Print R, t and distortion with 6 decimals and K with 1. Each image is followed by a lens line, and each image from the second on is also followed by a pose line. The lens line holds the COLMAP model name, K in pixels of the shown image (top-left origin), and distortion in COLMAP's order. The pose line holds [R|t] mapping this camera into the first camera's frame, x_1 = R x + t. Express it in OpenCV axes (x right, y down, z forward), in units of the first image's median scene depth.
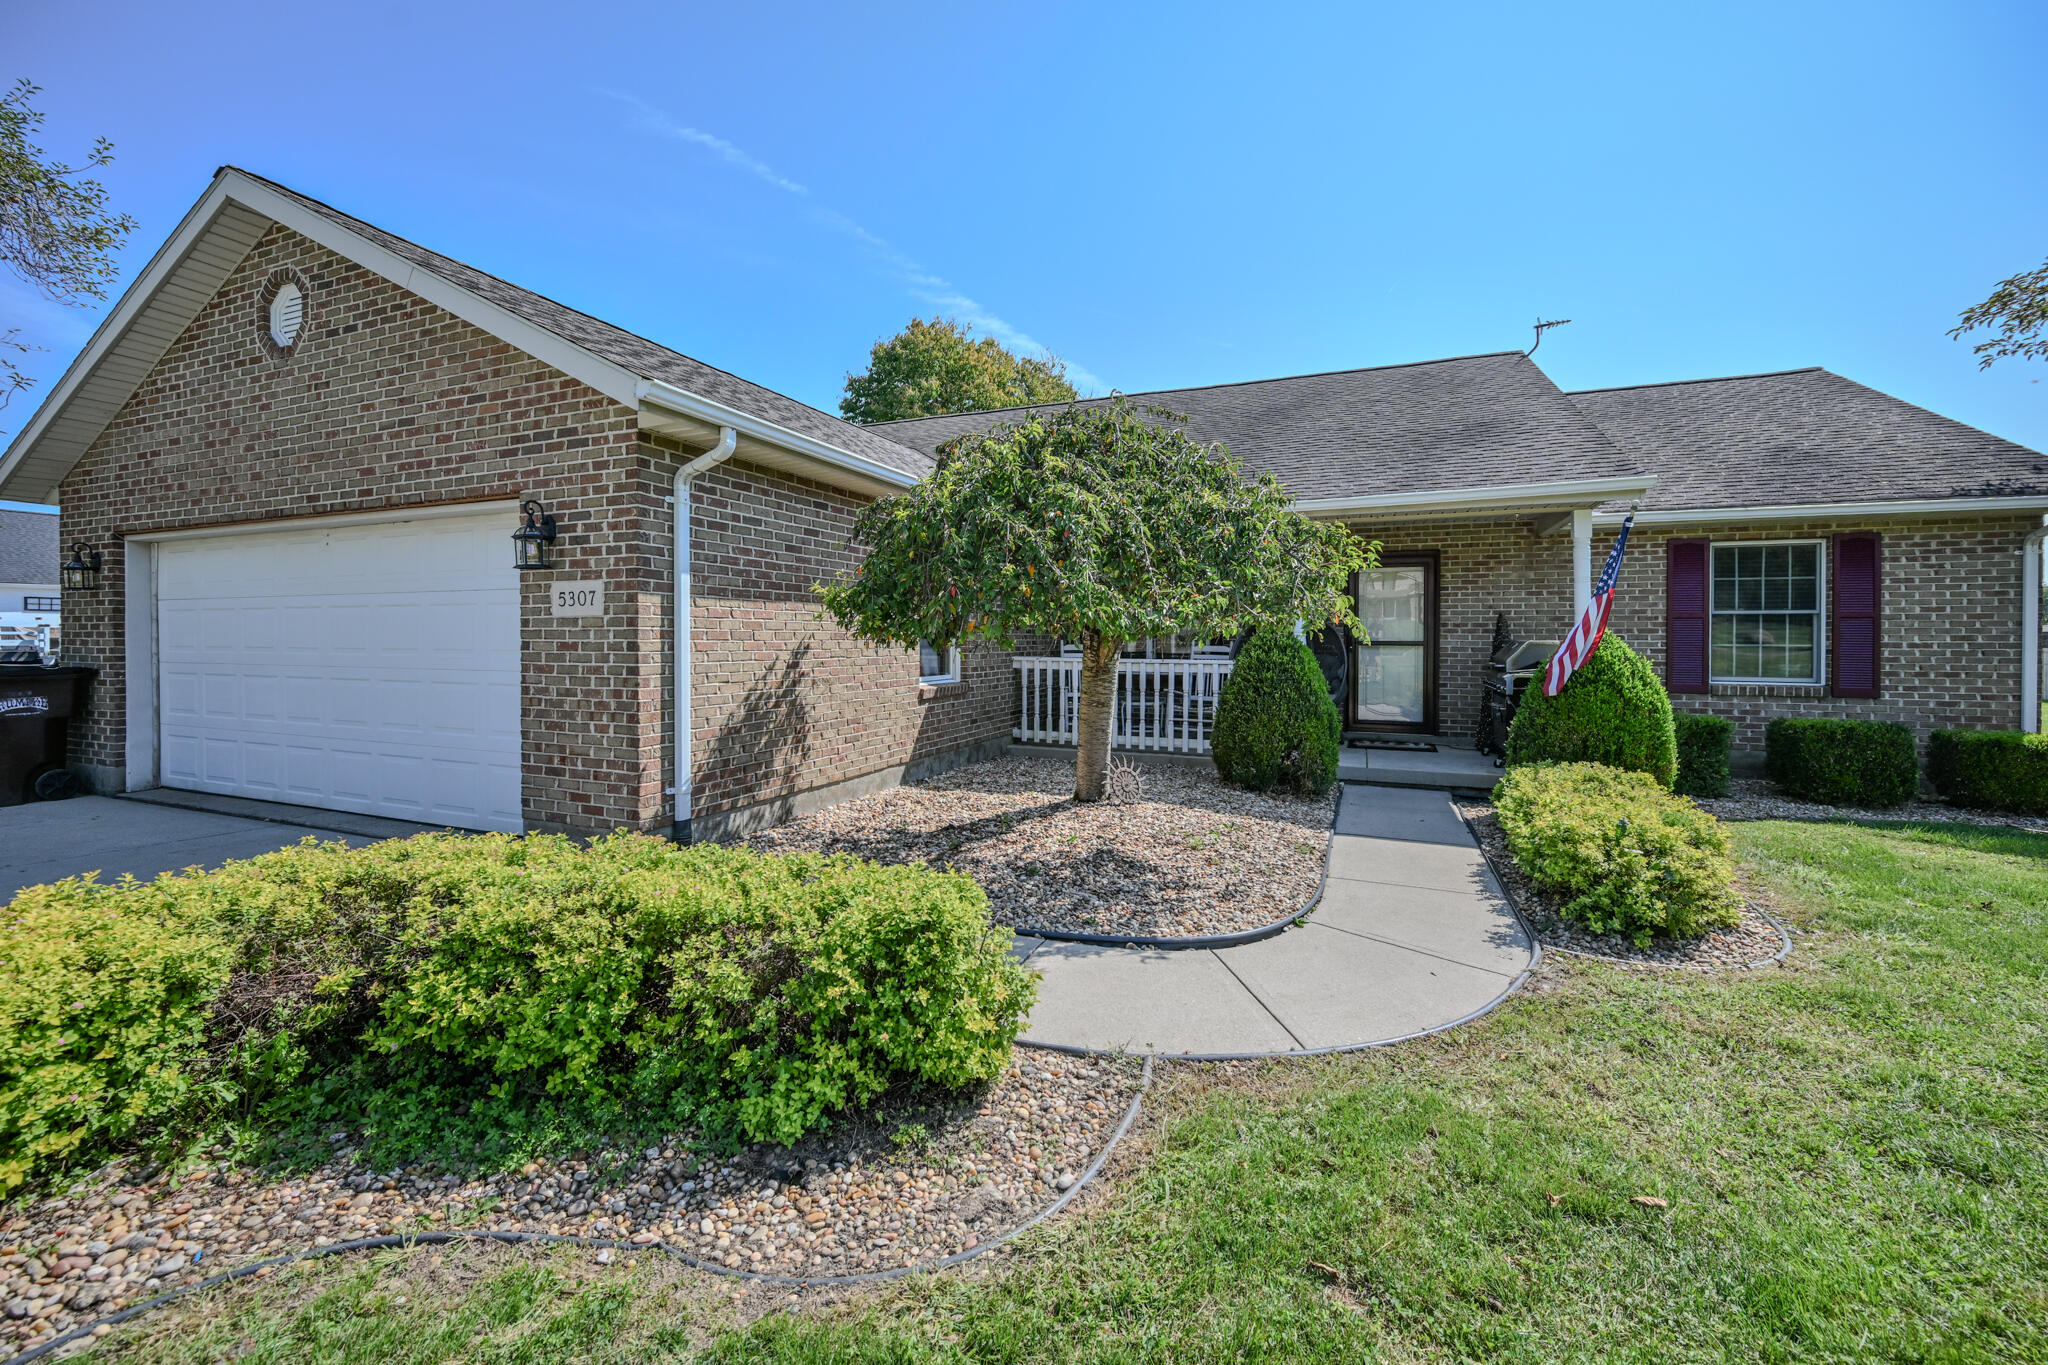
lens RADIAL K [[801.1, 0, 1025.1], [0, 801.1, 639.9], [0, 0, 1]] dist [-0.000202, 0.000084]
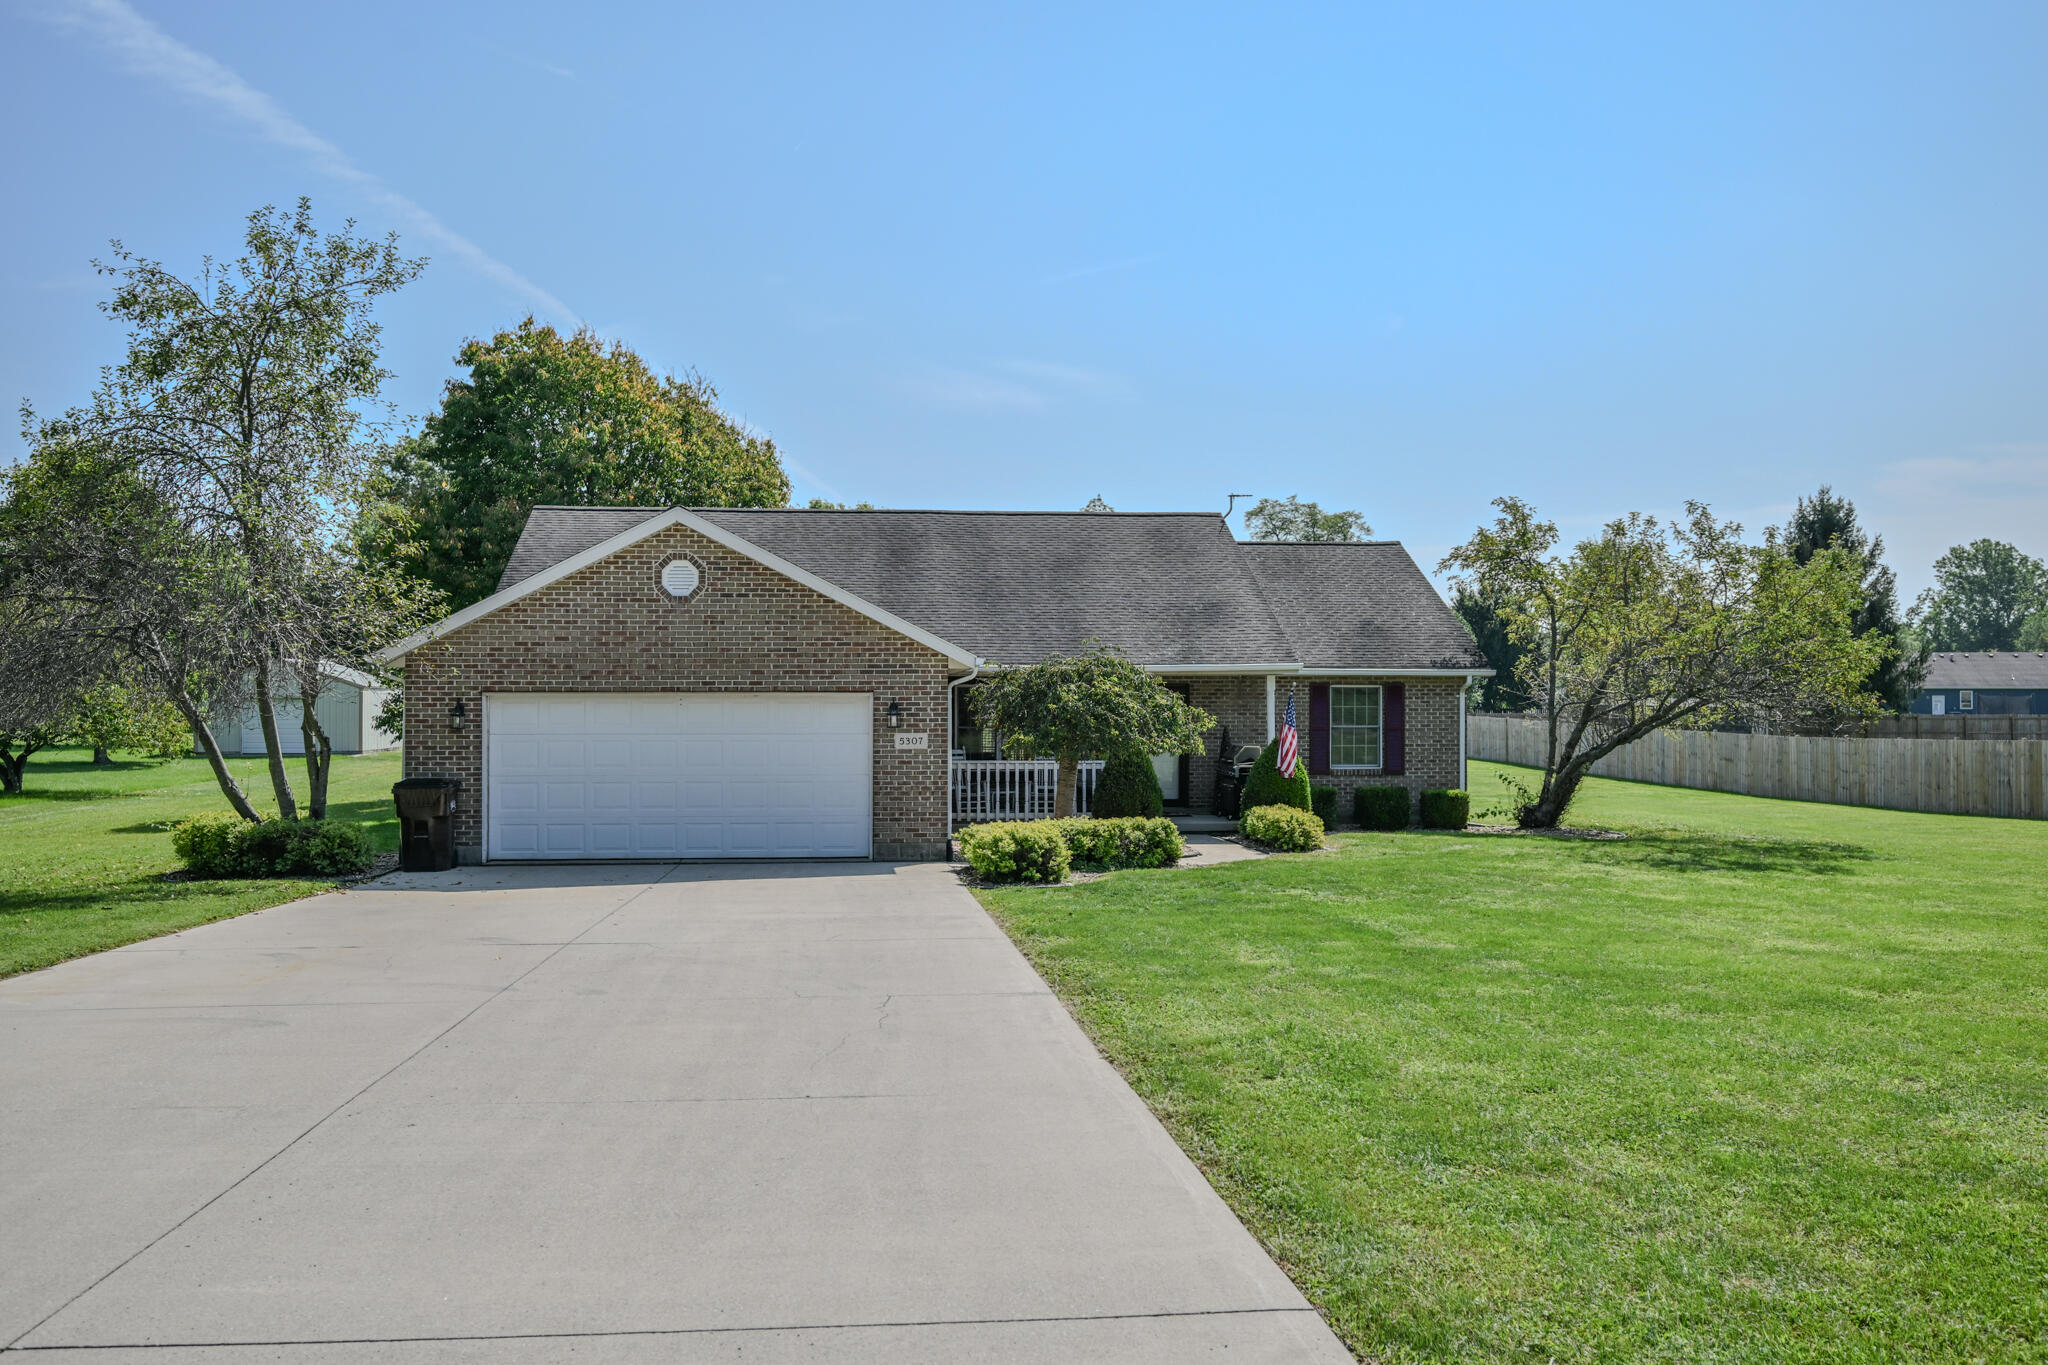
lens RADIAL K [[1686.4, 0, 966.8], [0, 1686.4, 683.2], [0, 0, 1]] dist [-0.002025, 0.000555]
pose [[0.895714, 0.001522, 0.444628, -1.559211], [0.003090, 0.999949, -0.009648, -0.103445], [-0.444620, 0.010015, 0.895663, -2.036481]]
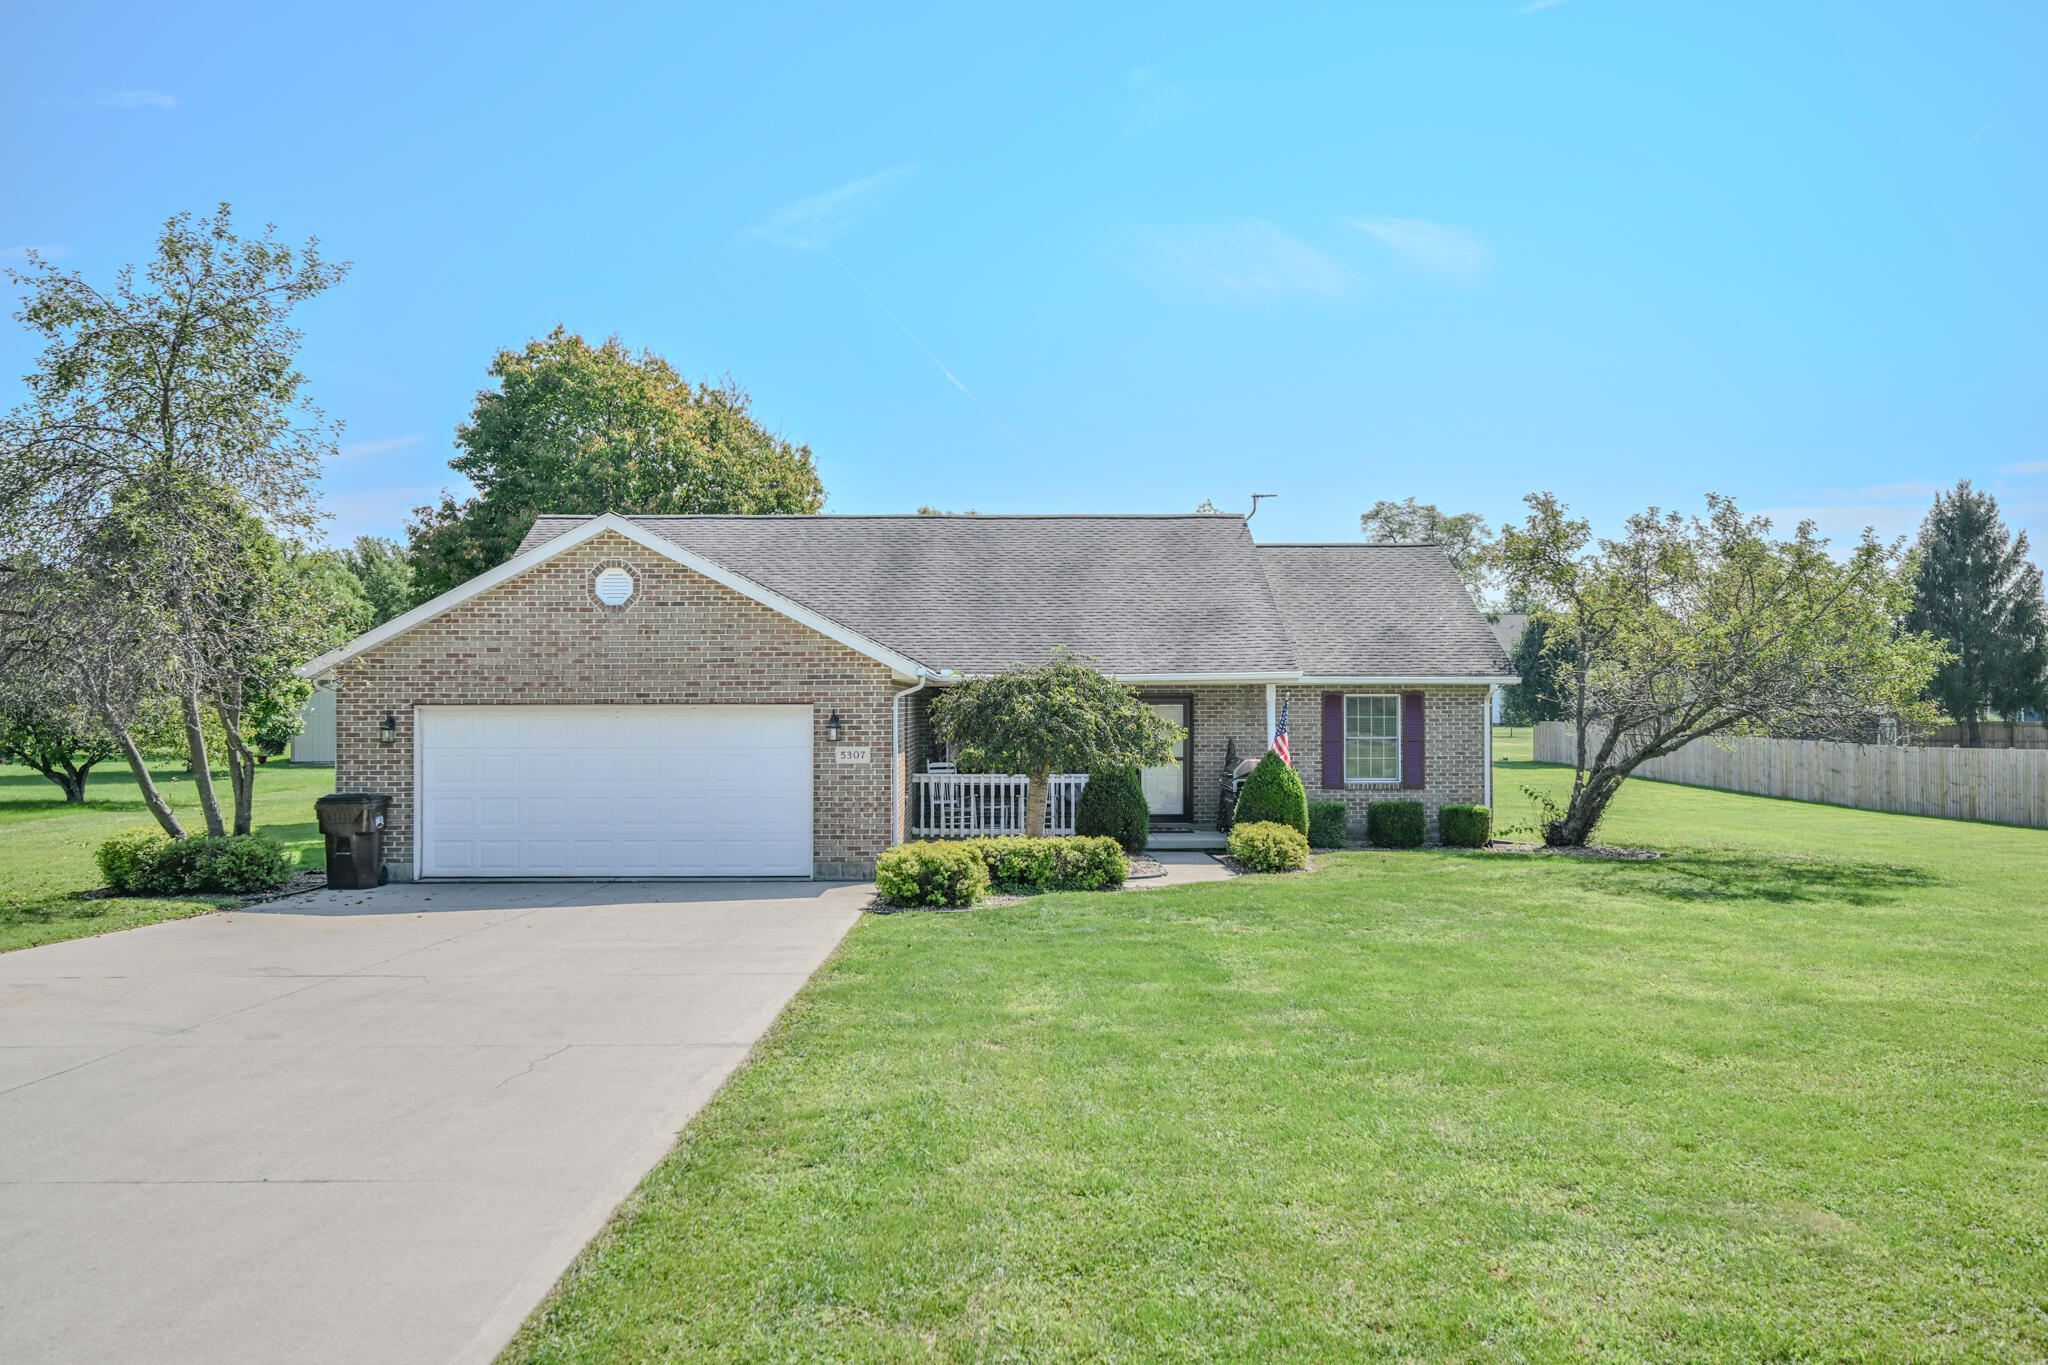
lens RADIAL K [[1686.4, 0, 966.8], [0, 1686.4, 683.2], [0, 0, 1]] dist [-0.002025, 0.000555]
pose [[0.928675, 0.000215, 0.370894, -1.206921], [0.005590, 0.999878, -0.014575, -0.108941], [-0.370852, 0.015609, 0.928561, -2.040082]]
